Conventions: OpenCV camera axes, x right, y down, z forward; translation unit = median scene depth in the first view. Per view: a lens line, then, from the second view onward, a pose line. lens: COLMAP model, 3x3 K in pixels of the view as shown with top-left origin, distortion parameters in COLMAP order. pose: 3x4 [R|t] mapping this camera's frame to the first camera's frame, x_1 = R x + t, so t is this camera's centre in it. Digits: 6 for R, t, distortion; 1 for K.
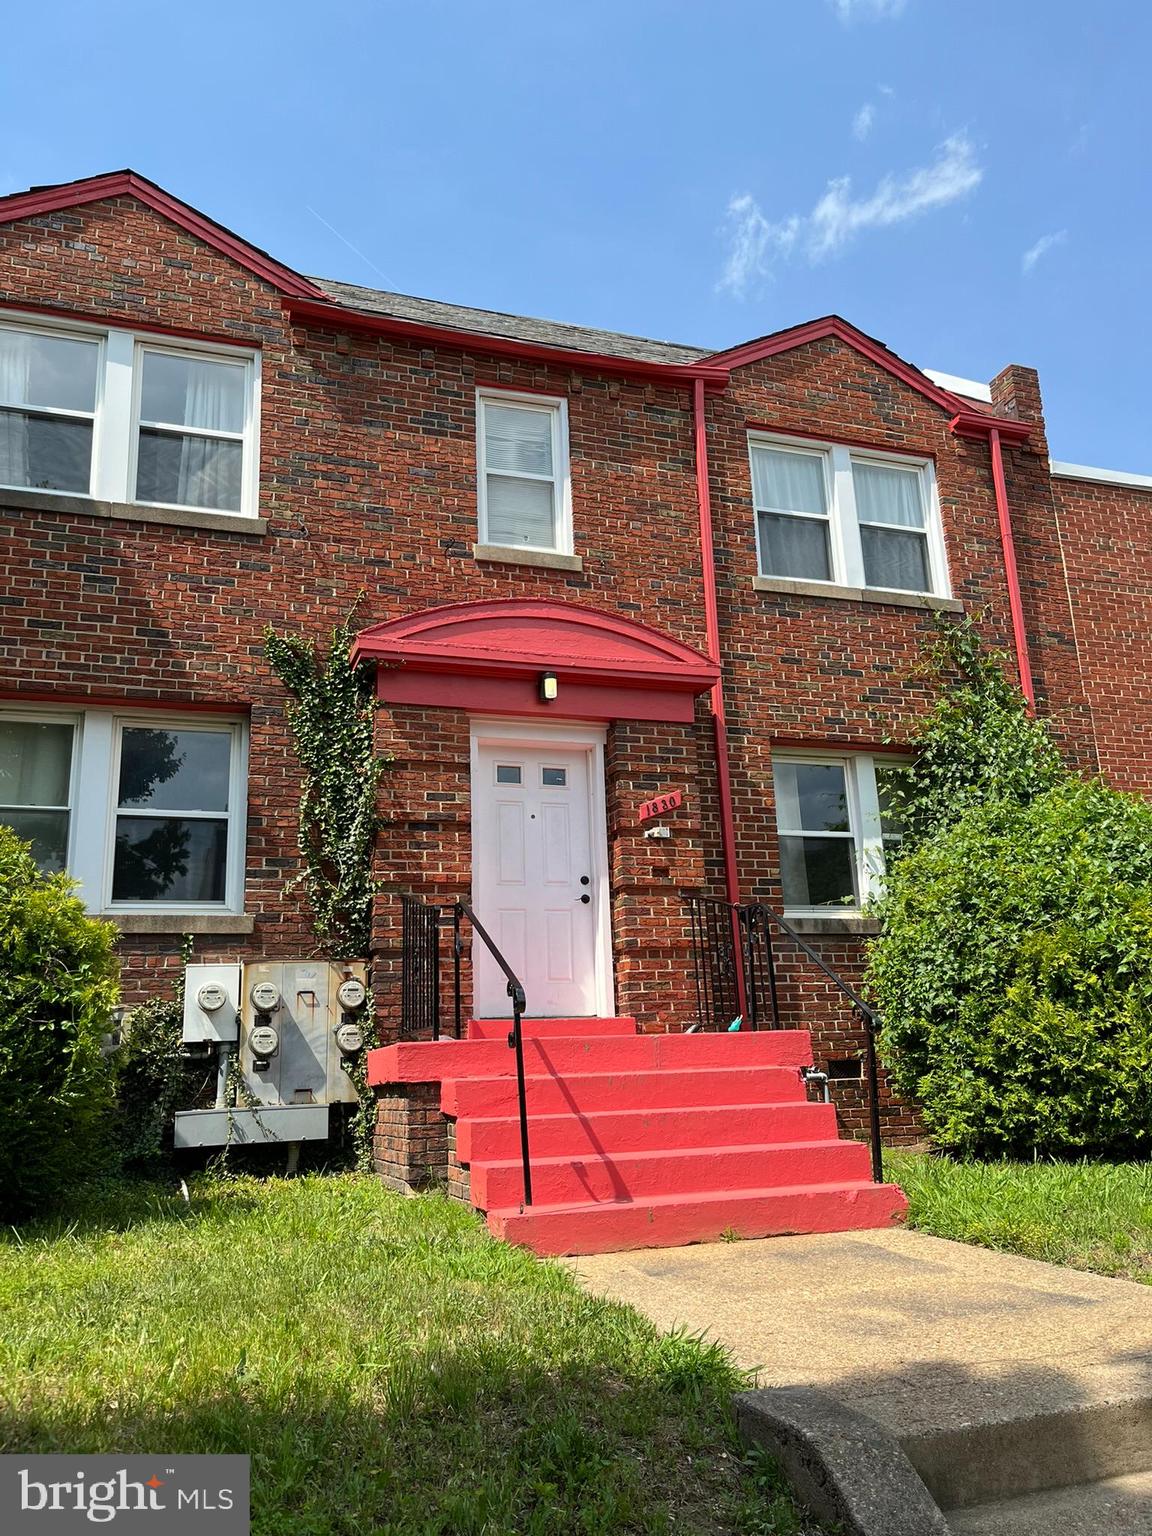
lens RADIAL K [[1156.6, 0, 583.0], [0, 1156.6, 784.1], [0, 0, 1]] dist [0.032150, -0.044716]
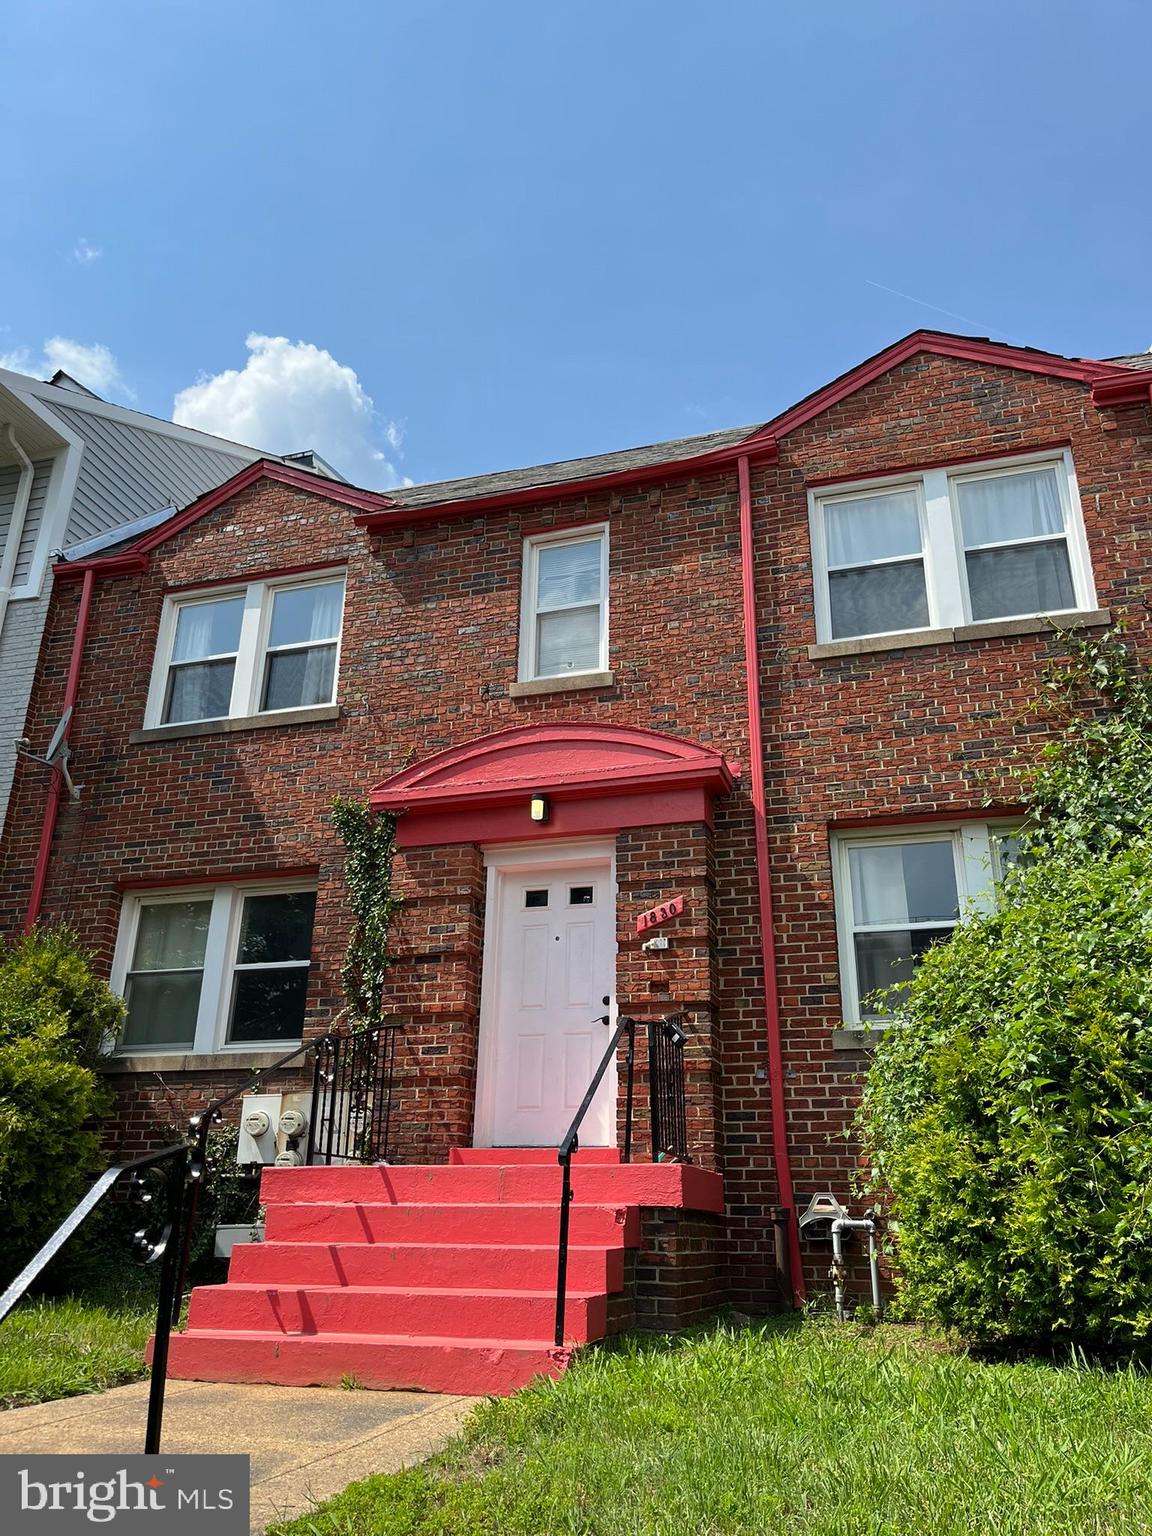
lens RADIAL K [[1156.6, 0, 580.9], [0, 1156.6, 774.5], [0, 0, 1]] dist [0.032150, -0.044716]
pose [[0.804874, -0.169851, -0.568620, 0.571582], [0.103816, 0.983691, -0.146884, 0.037904], [0.584295, 0.059191, 0.809380, 0.197849]]
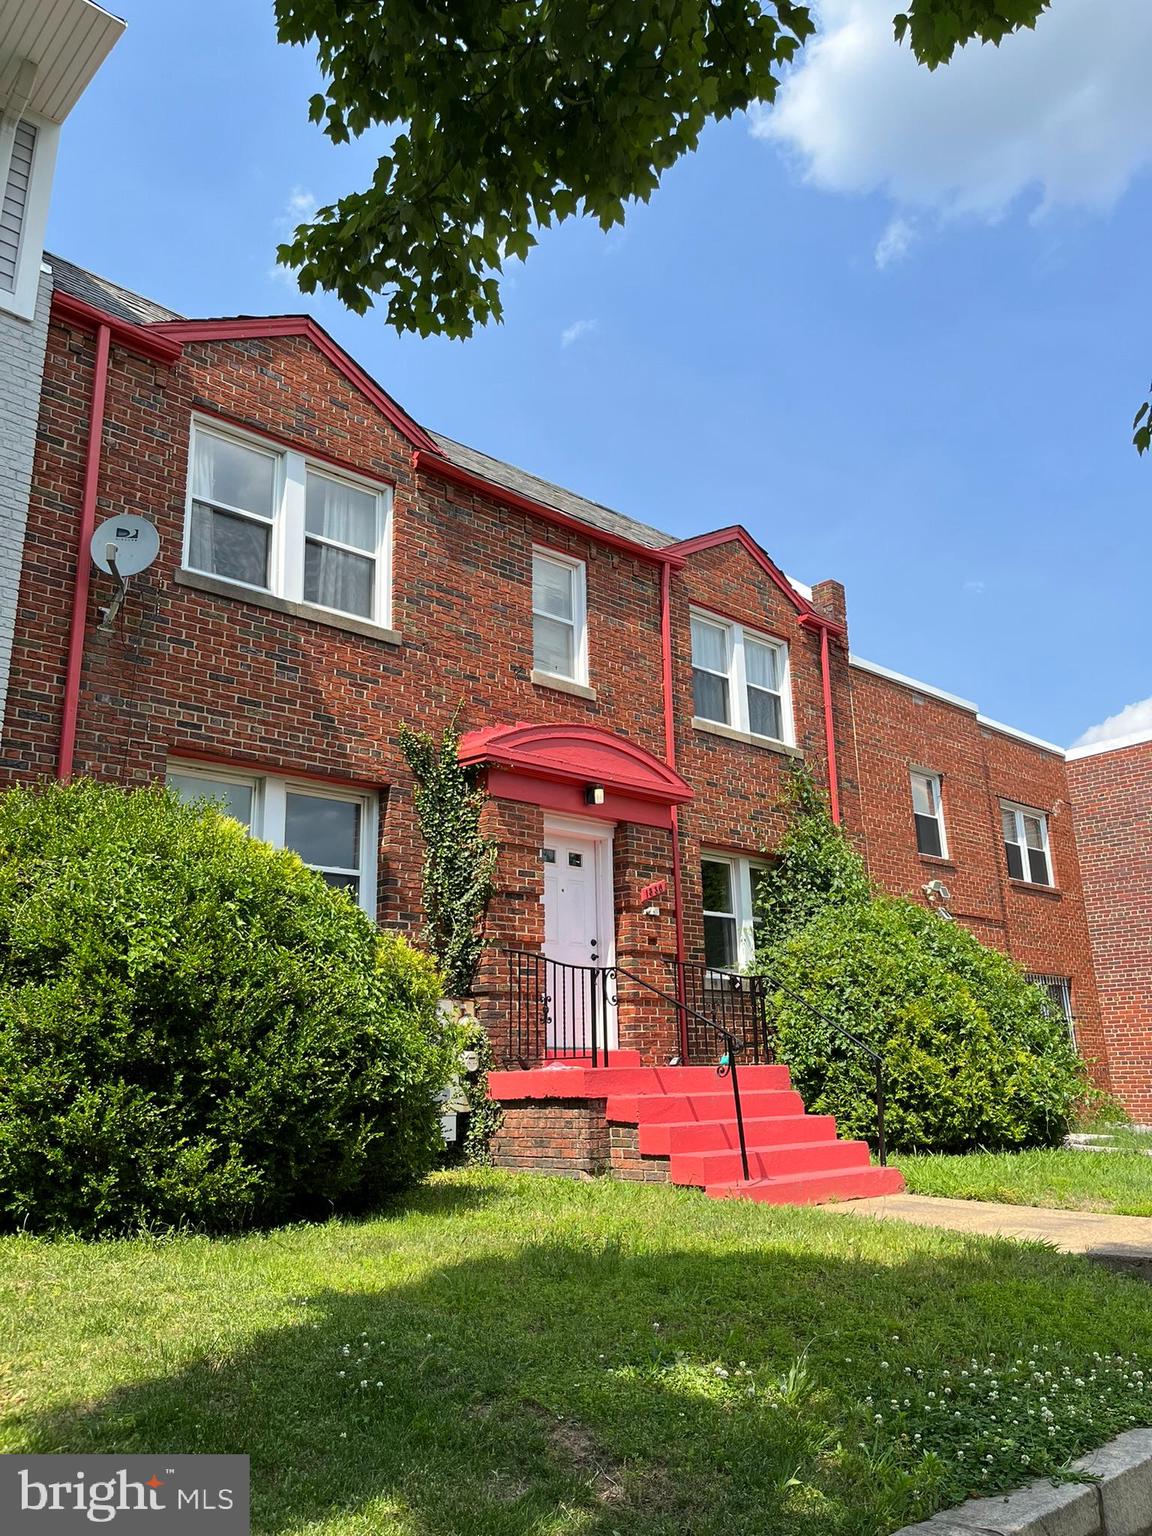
lens RADIAL K [[1156.6, 0, 582.1], [0, 1156.6, 763.5], [0, 0, 1]] dist [0.032150, -0.044716]
pose [[0.909431, 0.127525, 0.395818, -0.561050], [-0.116420, 0.991834, -0.052064, -0.048857], [-0.399226, 0.001268, 0.916852, -0.197825]]
